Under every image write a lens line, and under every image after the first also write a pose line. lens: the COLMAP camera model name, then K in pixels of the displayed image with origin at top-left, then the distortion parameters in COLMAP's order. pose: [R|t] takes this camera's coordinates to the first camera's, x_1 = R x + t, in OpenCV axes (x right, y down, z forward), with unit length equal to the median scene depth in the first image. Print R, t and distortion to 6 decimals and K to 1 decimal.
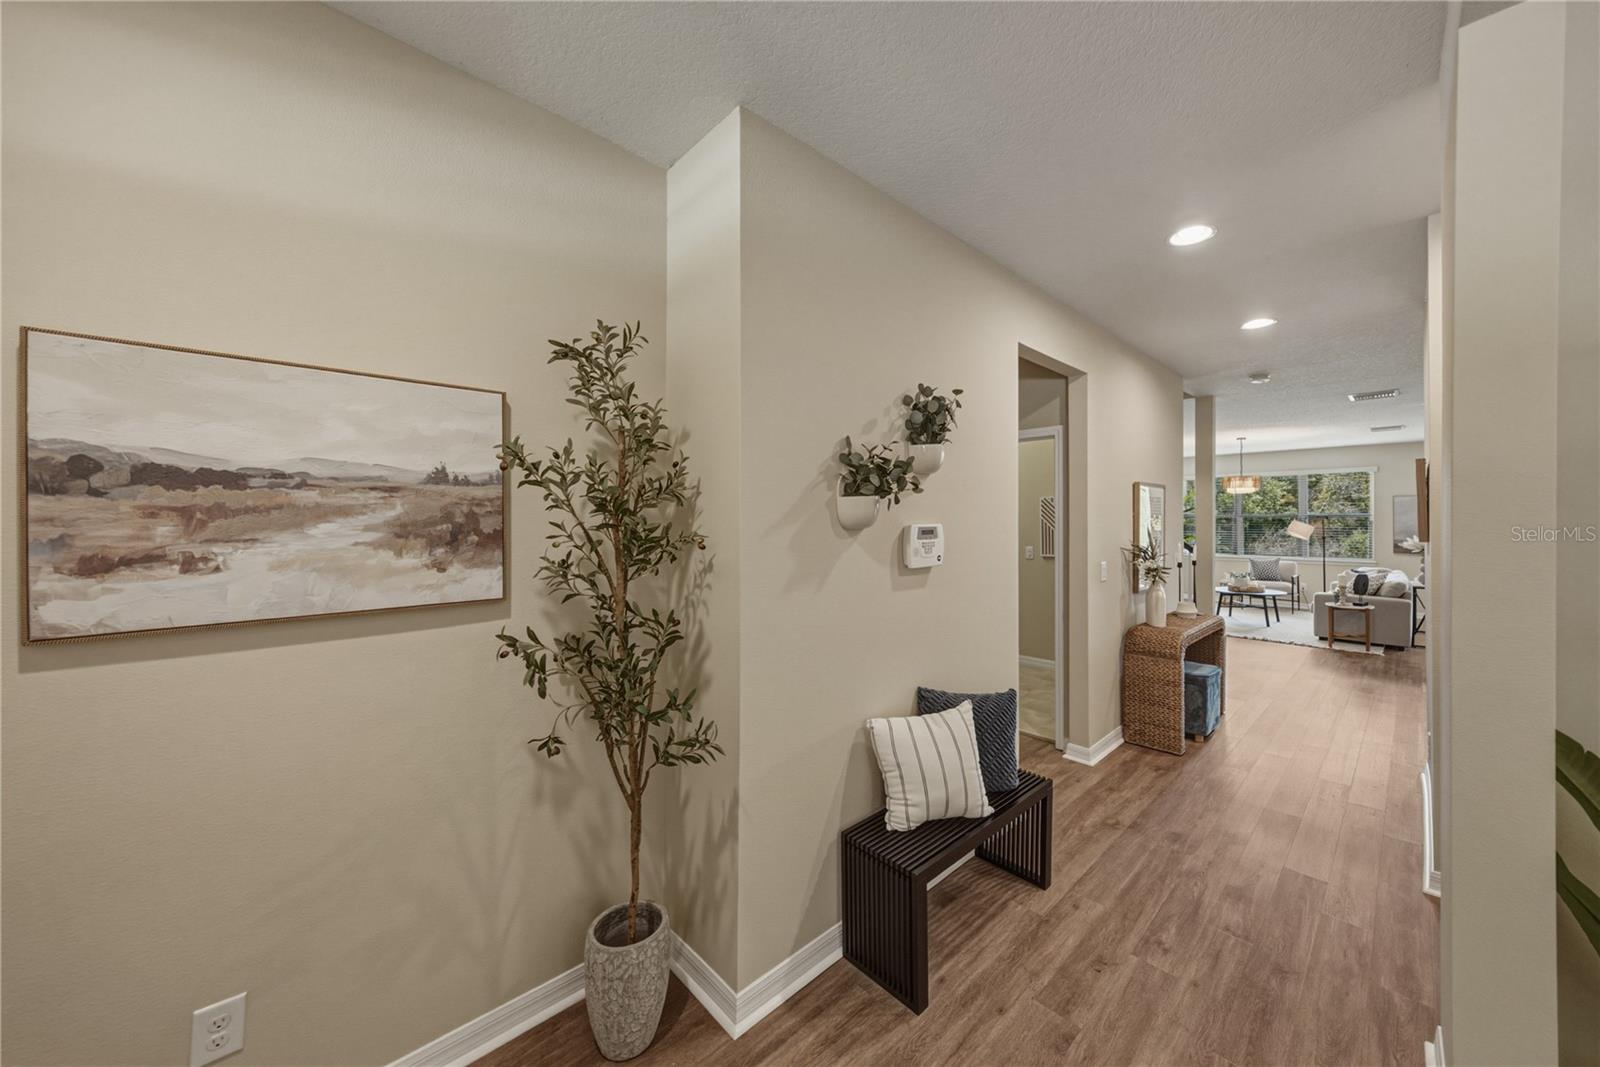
lens RADIAL K [[572.1, 0, 843.3], [0, 572.1, 517.4], [0, 0, 1]] dist [0.002354, -0.000067]
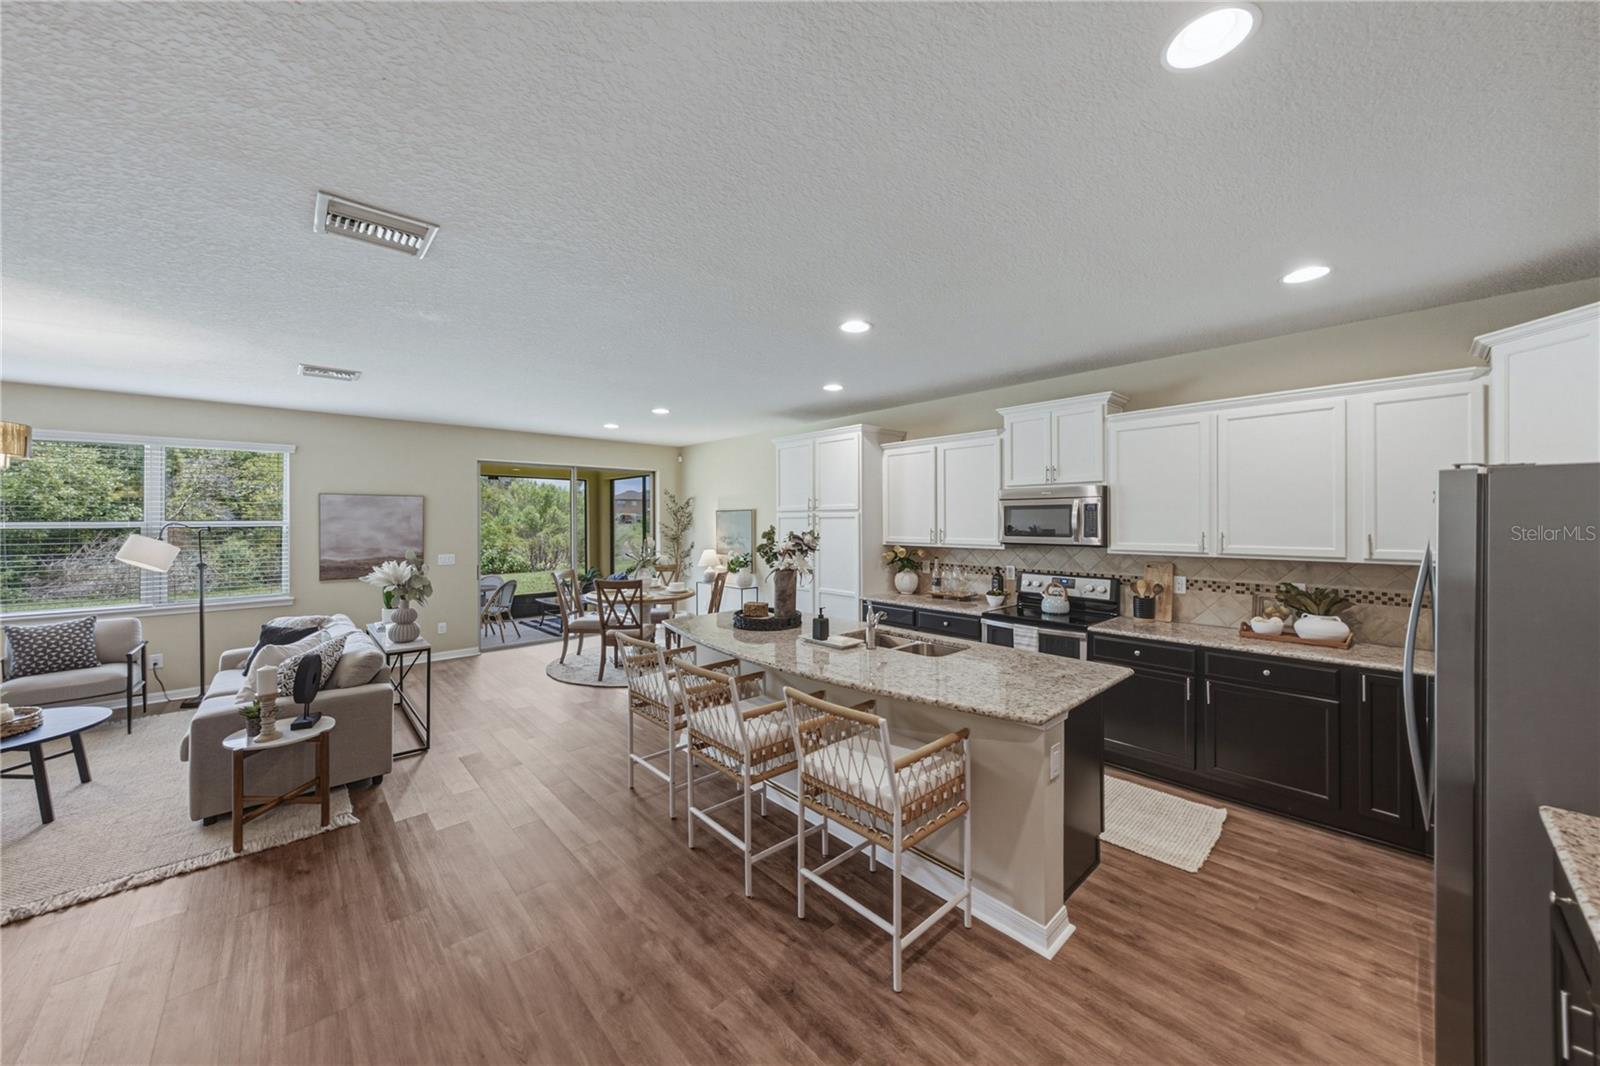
lens RADIAL K [[572.1, 0, 803.3], [0, 572.1, 522.1], [0, 0, 1]] dist [0.002354, -0.000067]
pose [[0.044695, -0.005323, 0.998986, 0.355214], [-0.001874, 0.999984, 0.005412, -0.009466], [-0.998999, -0.002114, 0.044685, 0.446805]]
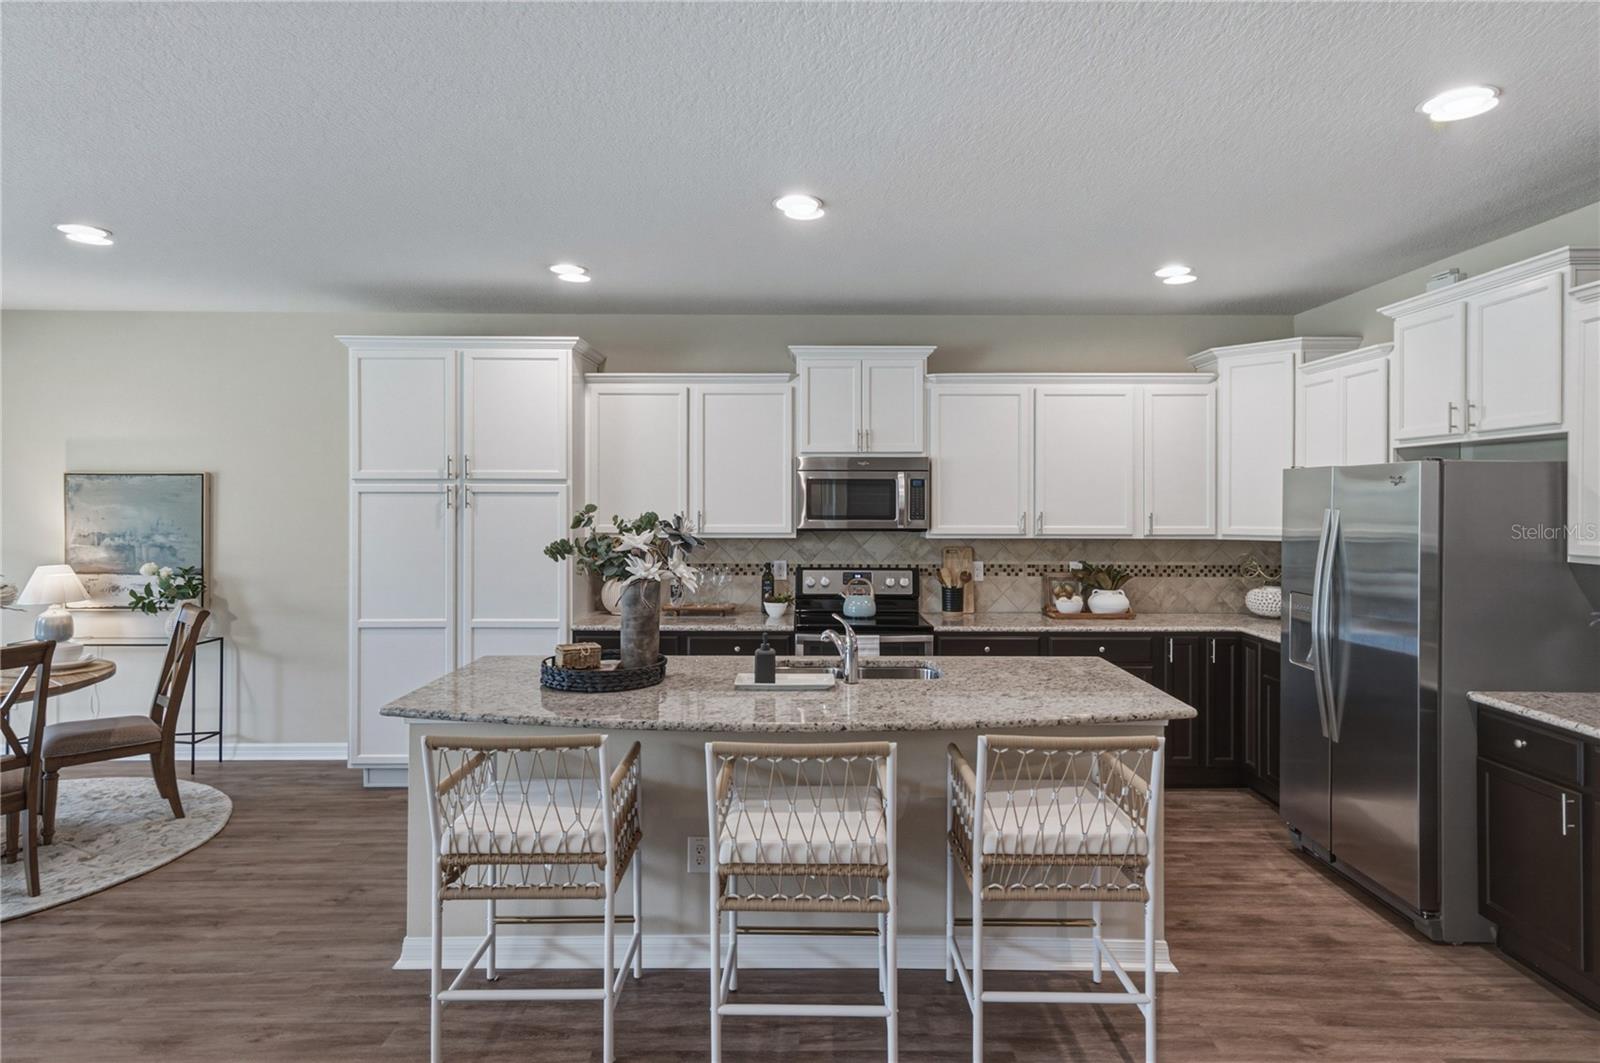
lens RADIAL K [[900.2, 0, 805.8], [0, 900.2, 502.1], [0, 0, 1]] dist [0.027359, 0.002486]
pose [[-0.708406, -0.006024, 0.705779, 0.450151], [-0.007009, 0.999974, 0.001499, -0.007402], [-0.705770, -0.003885, -0.708430, 0.703295]]
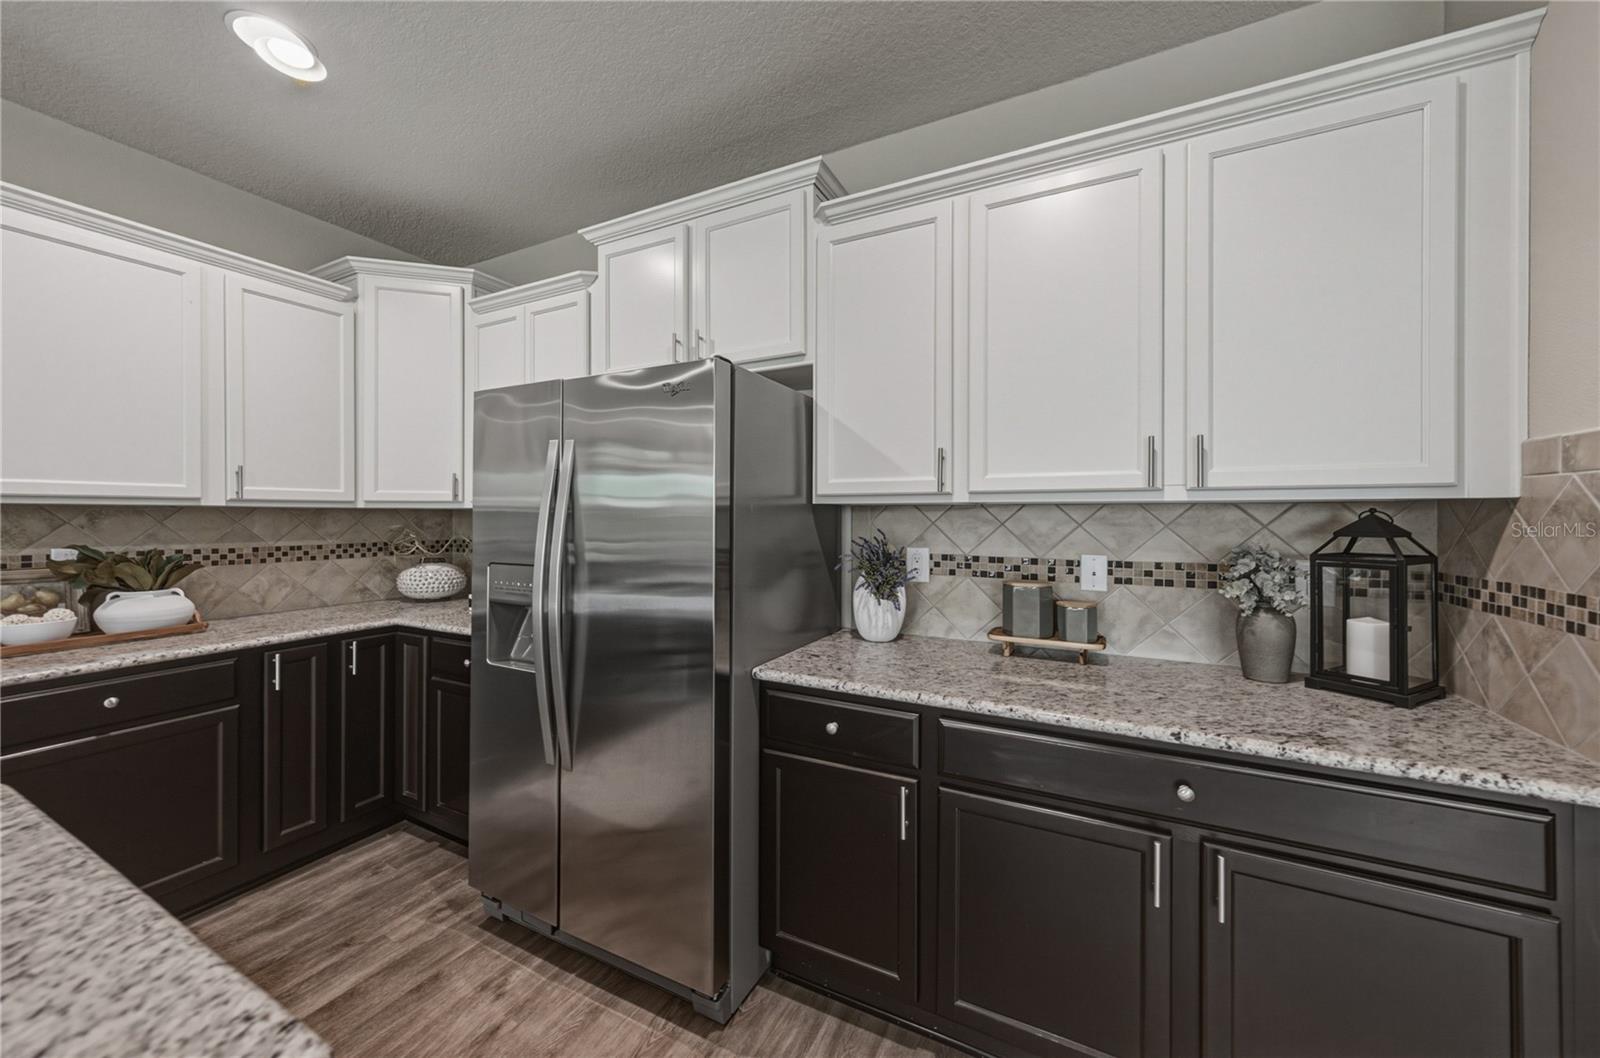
lens RADIAL K [[545.8, 0, 776.7], [0, 545.8, 519.3], [0, 0, 1]] dist [0.001893, -0.000281]
pose [[-0.943765, -0.009417, -0.330484, 0.572399], [-0.008093, 0.999953, -0.005381, 0.021941], [0.330519, -0.002403, -0.943796, 0.414363]]
